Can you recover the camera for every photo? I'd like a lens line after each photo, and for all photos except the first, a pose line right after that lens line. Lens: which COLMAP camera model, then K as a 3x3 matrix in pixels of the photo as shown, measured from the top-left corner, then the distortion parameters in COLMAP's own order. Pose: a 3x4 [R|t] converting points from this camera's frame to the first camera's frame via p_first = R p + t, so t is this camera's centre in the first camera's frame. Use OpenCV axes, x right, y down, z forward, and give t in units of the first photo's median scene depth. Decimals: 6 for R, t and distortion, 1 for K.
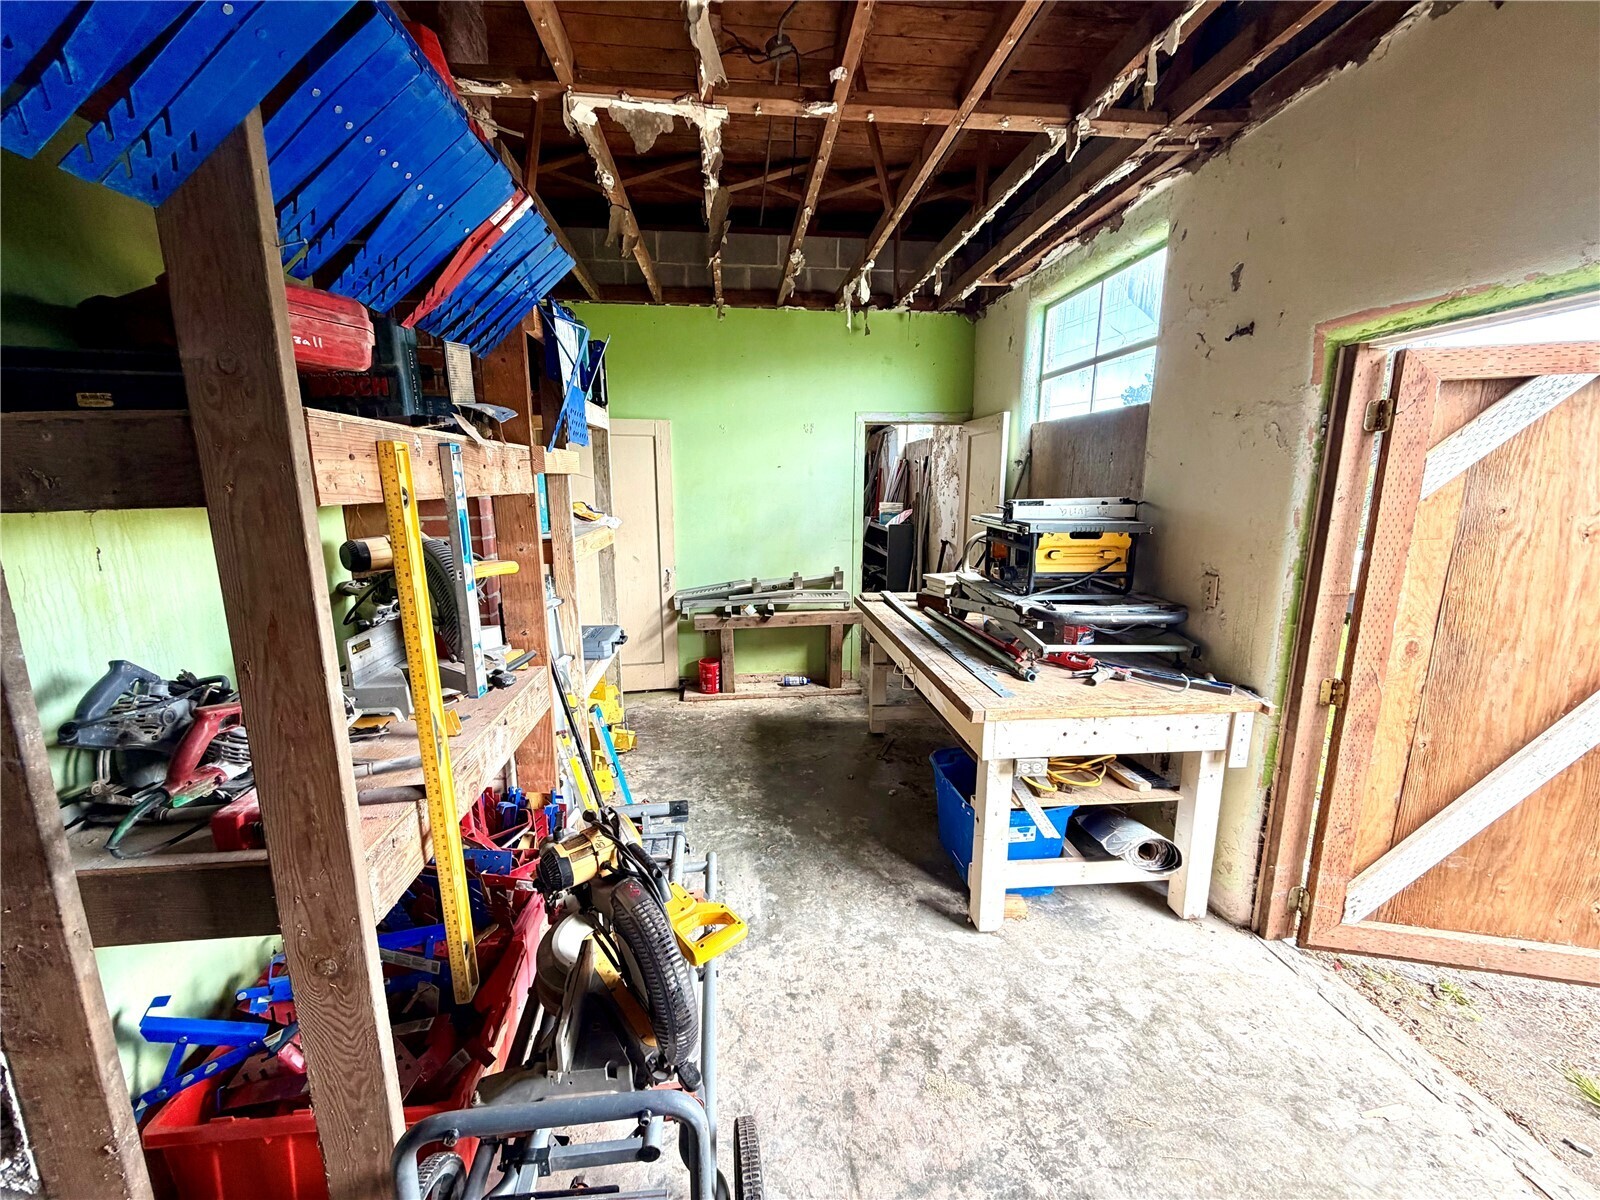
lens RADIAL K [[636.7, 0, 796.8], [0, 636.7, 599.4], [0, 0, 1]] dist [-0.001678, 0.000434]
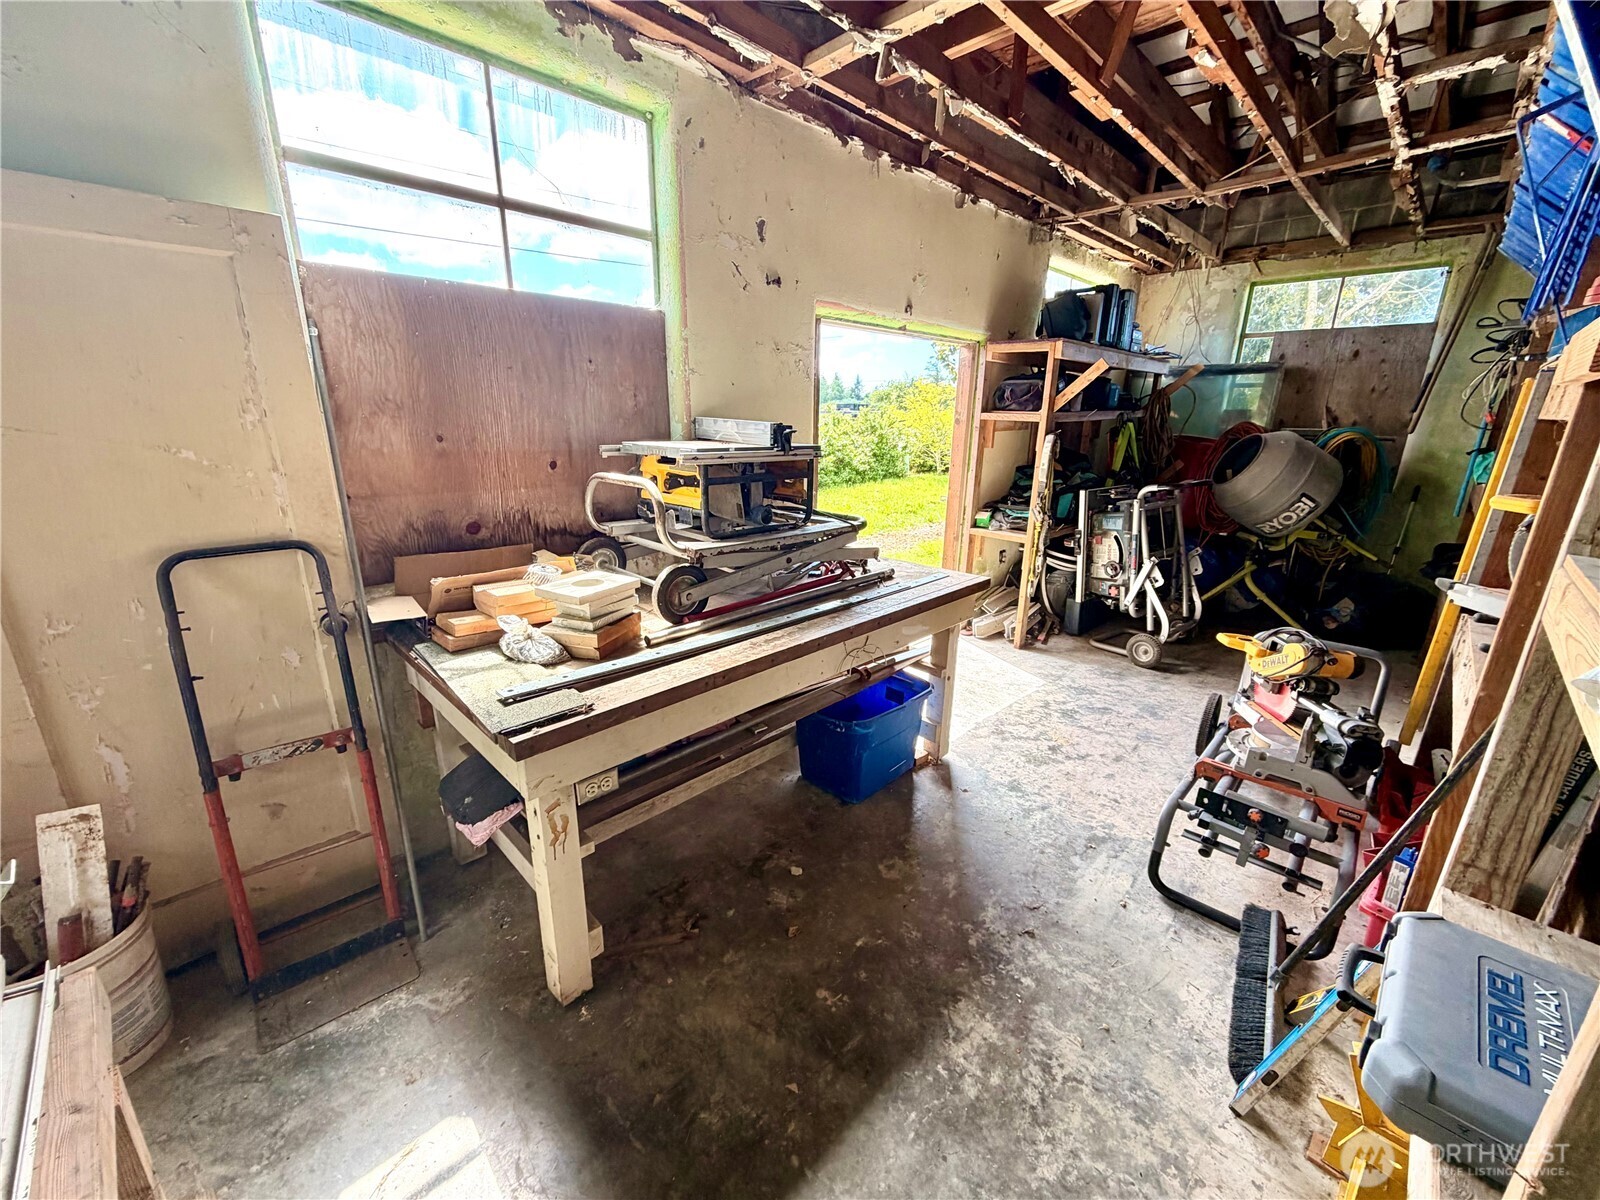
lens RADIAL K [[636.7, 0, 792.3], [0, 636.7, 604.5], [0, 0, 1]] dist [-0.001678, 0.000434]
pose [[-0.632600, -0.226316, 0.740674, -0.383500], [0.137711, 0.908243, 0.395134, -0.296648], [-0.762137, 0.351961, -0.543388, 1.708994]]
